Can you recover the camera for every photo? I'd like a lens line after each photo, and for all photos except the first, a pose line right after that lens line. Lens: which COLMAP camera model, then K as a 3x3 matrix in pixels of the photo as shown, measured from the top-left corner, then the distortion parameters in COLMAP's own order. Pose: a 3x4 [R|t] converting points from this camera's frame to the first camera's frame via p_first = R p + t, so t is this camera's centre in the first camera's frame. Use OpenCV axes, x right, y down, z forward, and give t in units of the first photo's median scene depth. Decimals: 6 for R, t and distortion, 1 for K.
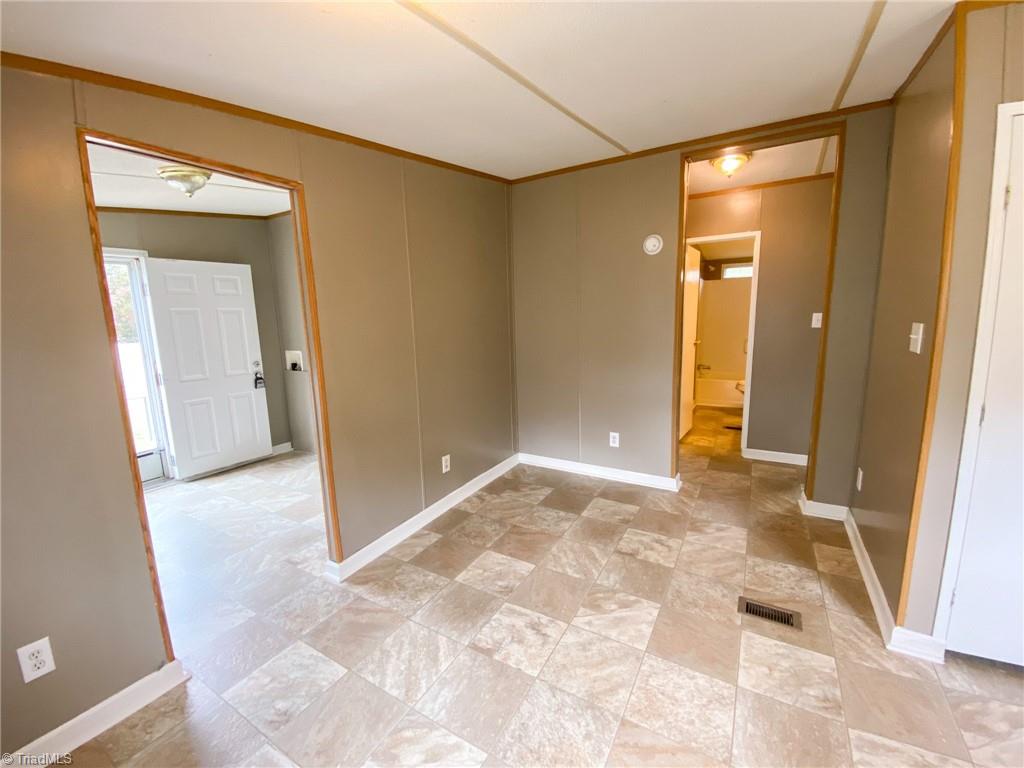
lens RADIAL K [[411.1, 0, 522.6], [0, 411.1, 377.9], [0, 0, 1]] dist [-0.020576, -0.004604]
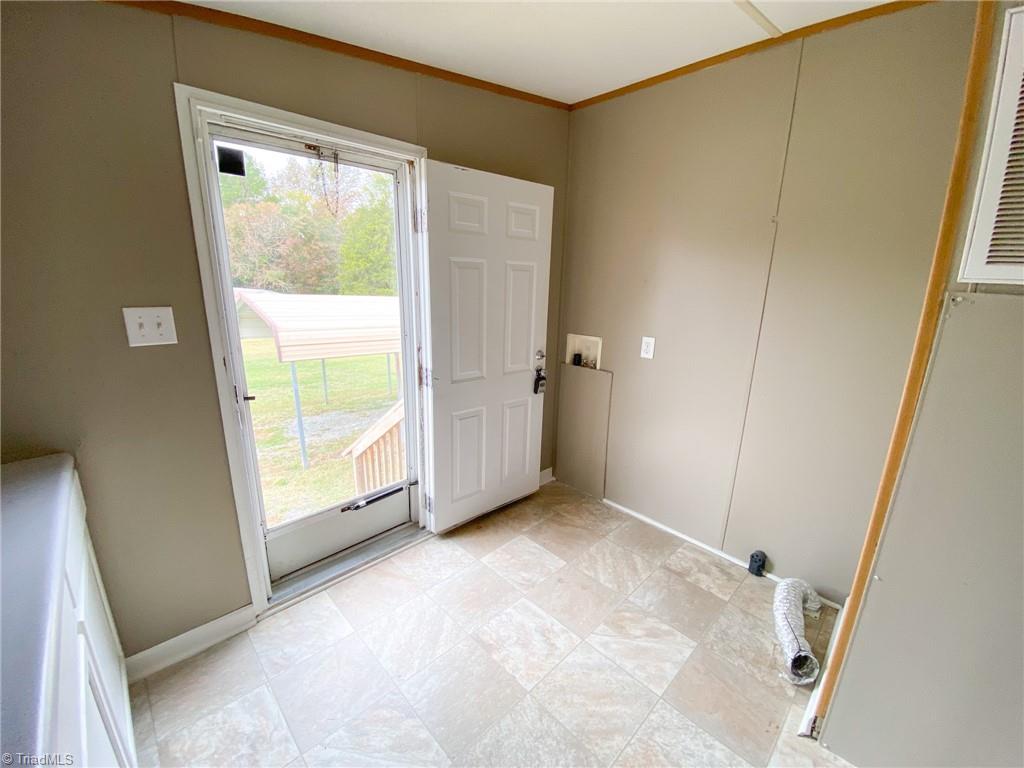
lens RADIAL K [[411.1, 0, 506.9], [0, 411.1, 382.7], [0, 0, 1]] dist [-0.020576, -0.004604]
pose [[0.955061, 0.114005, -0.273609, -0.543142], [-0.087087, 0.990261, 0.108626, -0.057427], [0.283328, -0.079916, 0.955688, 0.397305]]
